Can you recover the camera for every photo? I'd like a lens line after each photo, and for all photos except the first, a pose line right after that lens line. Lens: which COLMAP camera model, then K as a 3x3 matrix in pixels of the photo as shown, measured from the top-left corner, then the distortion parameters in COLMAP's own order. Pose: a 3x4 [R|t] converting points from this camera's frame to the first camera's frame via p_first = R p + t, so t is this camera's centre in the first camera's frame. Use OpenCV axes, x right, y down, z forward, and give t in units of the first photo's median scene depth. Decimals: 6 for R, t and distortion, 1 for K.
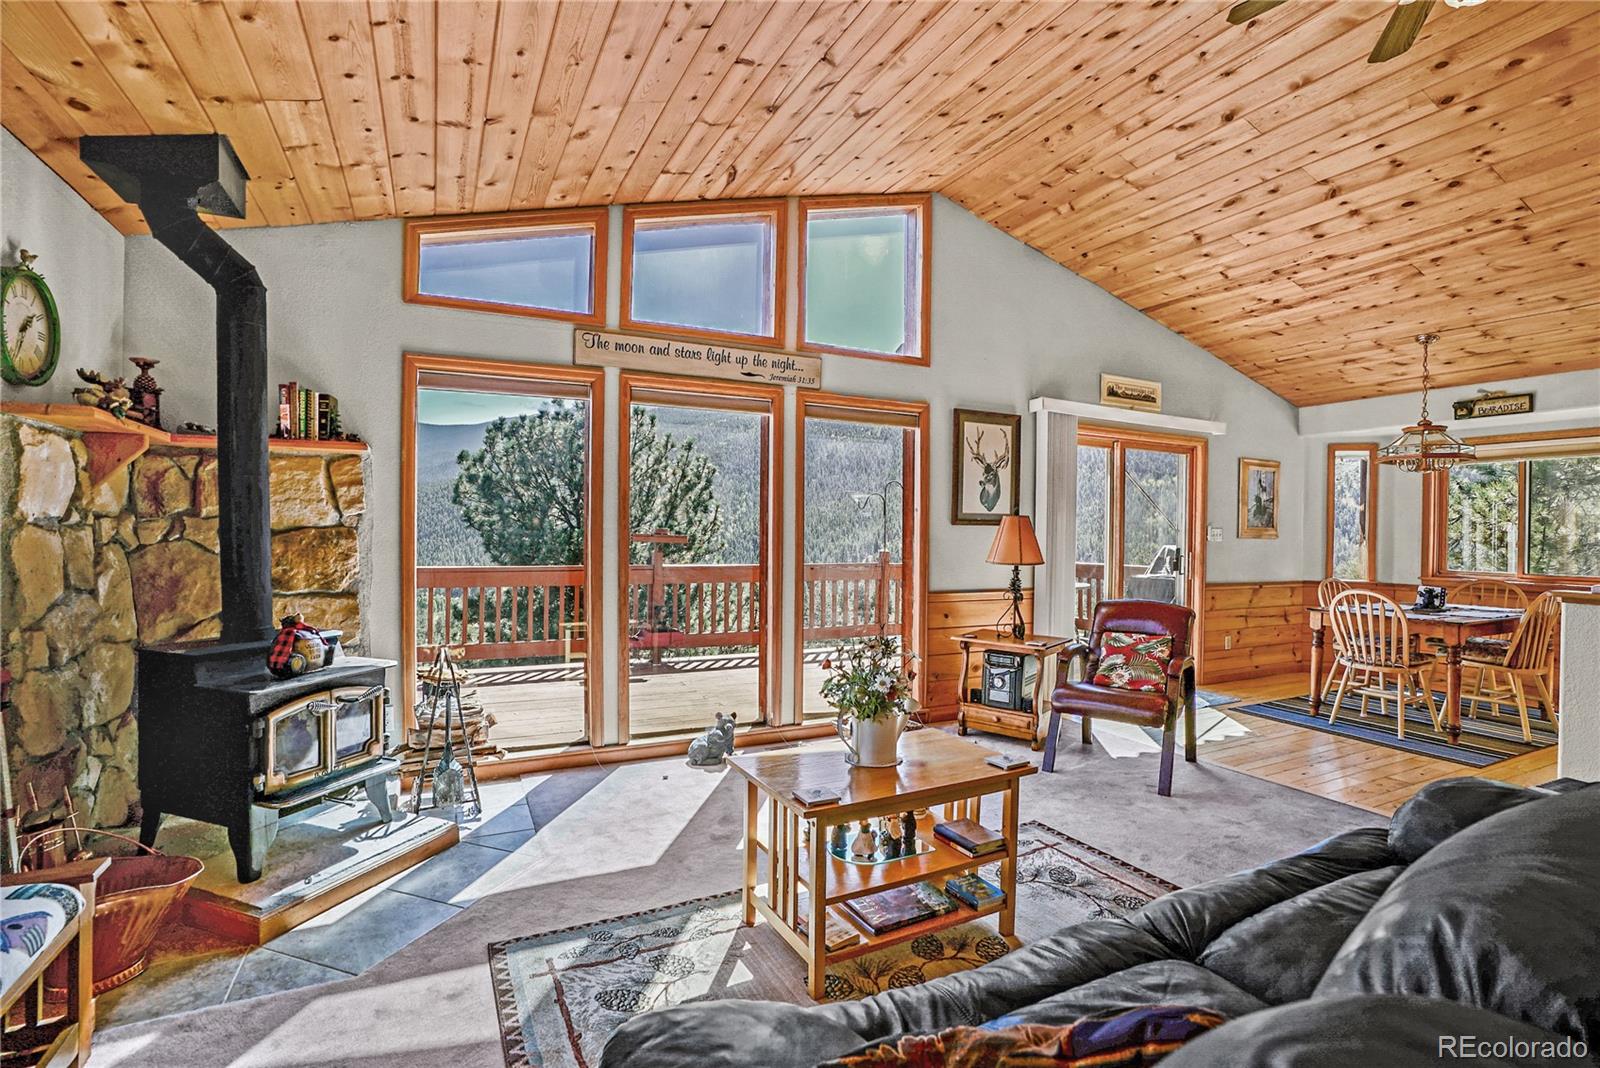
lens RADIAL K [[736.2, 0, 801.8], [0, 736.2, 534.2], [0, 0, 1]] dist [-0.067991, 0.025748]
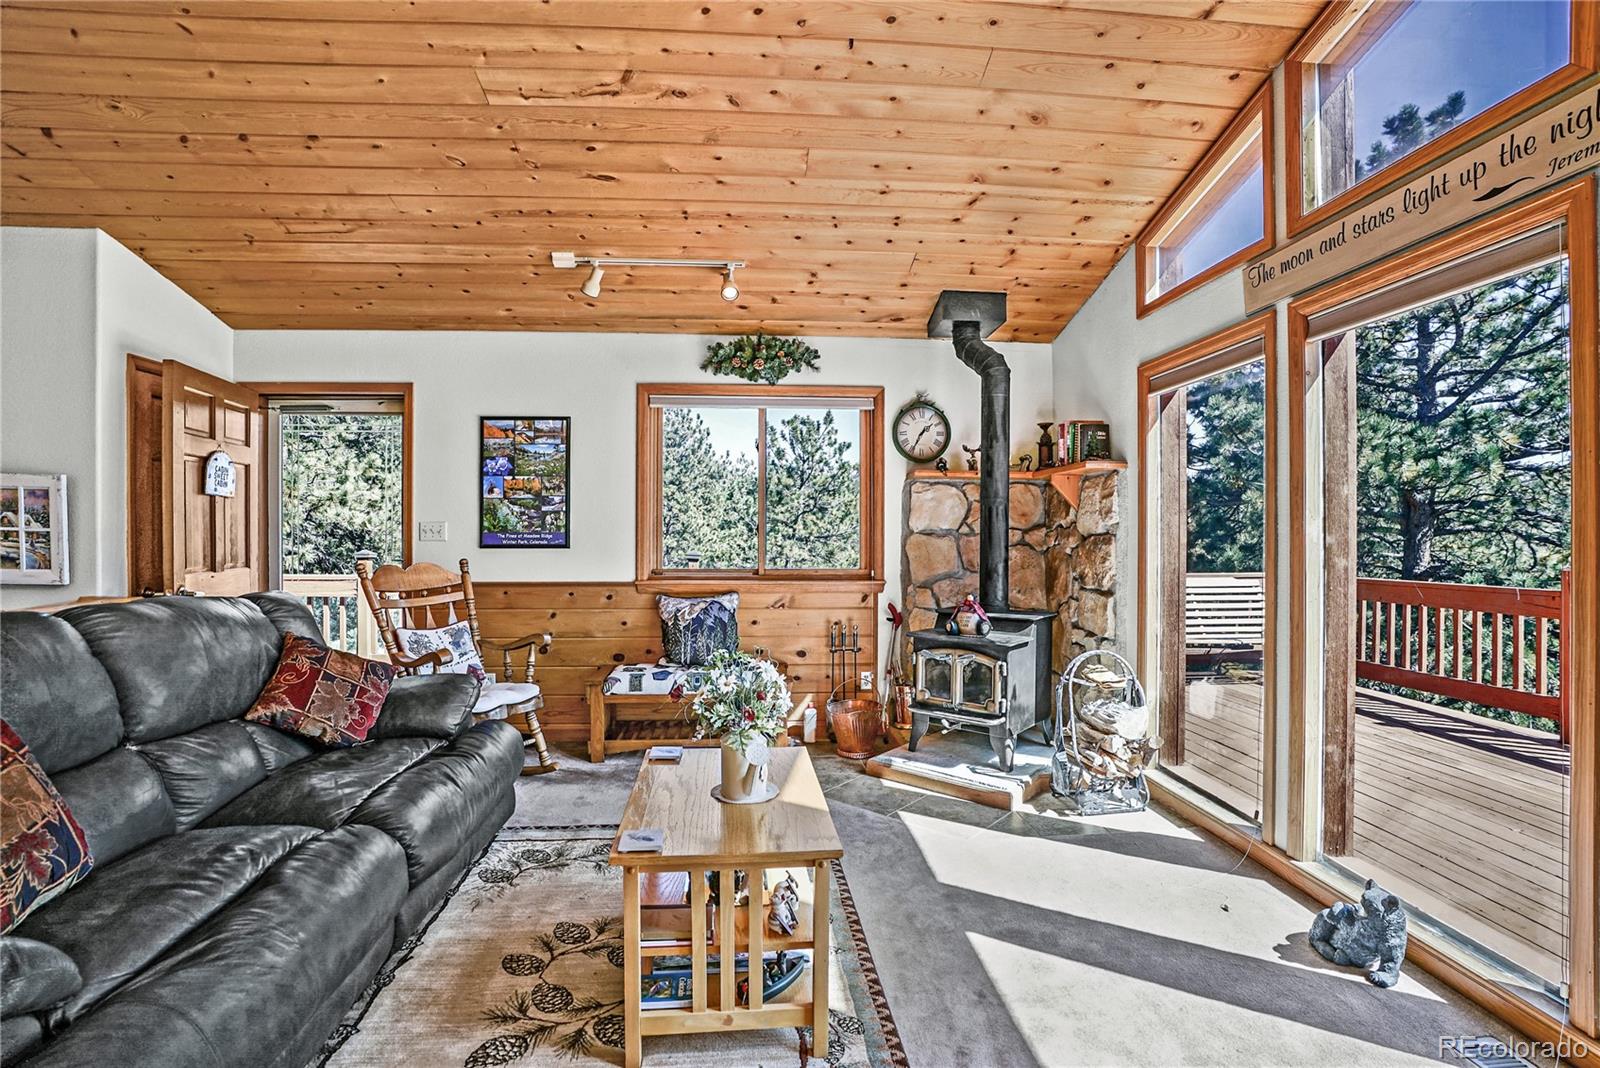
lens RADIAL K [[736.2, 0, 801.8], [0, 736.2, 534.2], [0, 0, 1]] dist [-0.067991, 0.025748]
pose [[-0.367800, -0.007114, -0.929878, 0.413080], [-0.010719, 0.999937, -0.003411, -0.000425], [0.929843, 0.008713, -0.367853, 0.644680]]
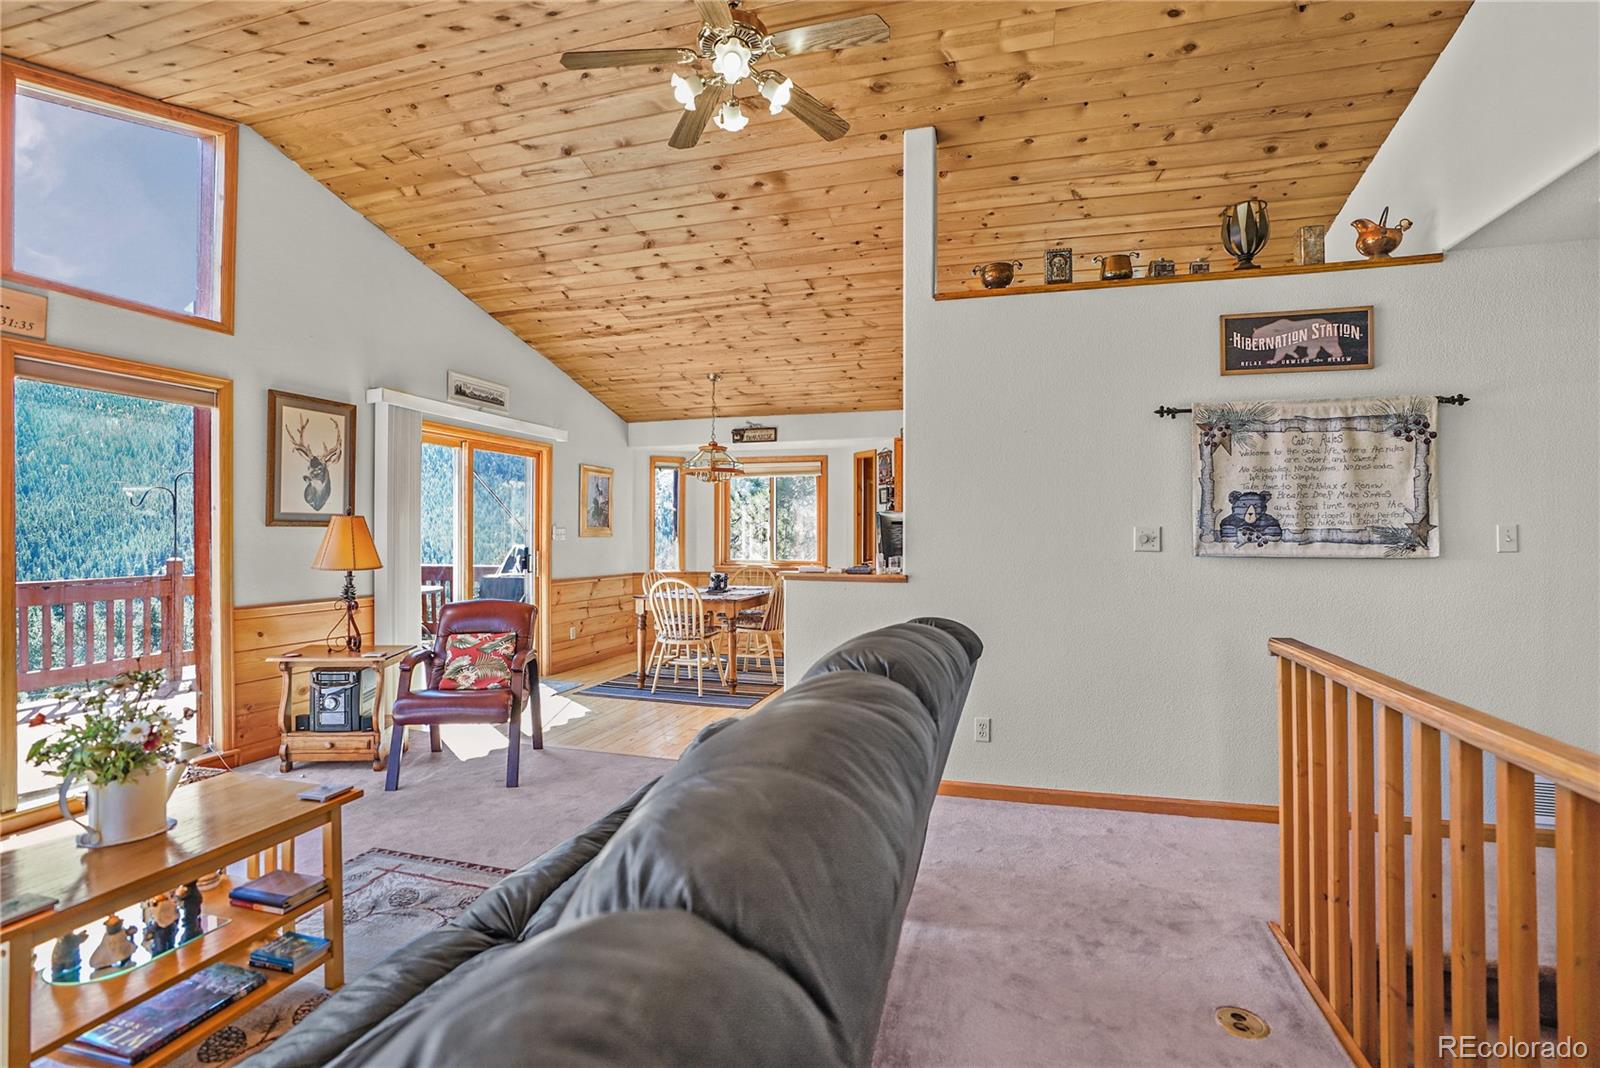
lens RADIAL K [[736.2, 0, 801.8], [0, 736.2, 534.2], [0, 0, 1]] dist [-0.067991, 0.025748]
pose [[0.687862, -0.012021, 0.725742, 0.036193], [0.012288, 0.999912, 0.004916, -0.000016], [-0.725737, 0.005537, 0.687950, -0.016988]]
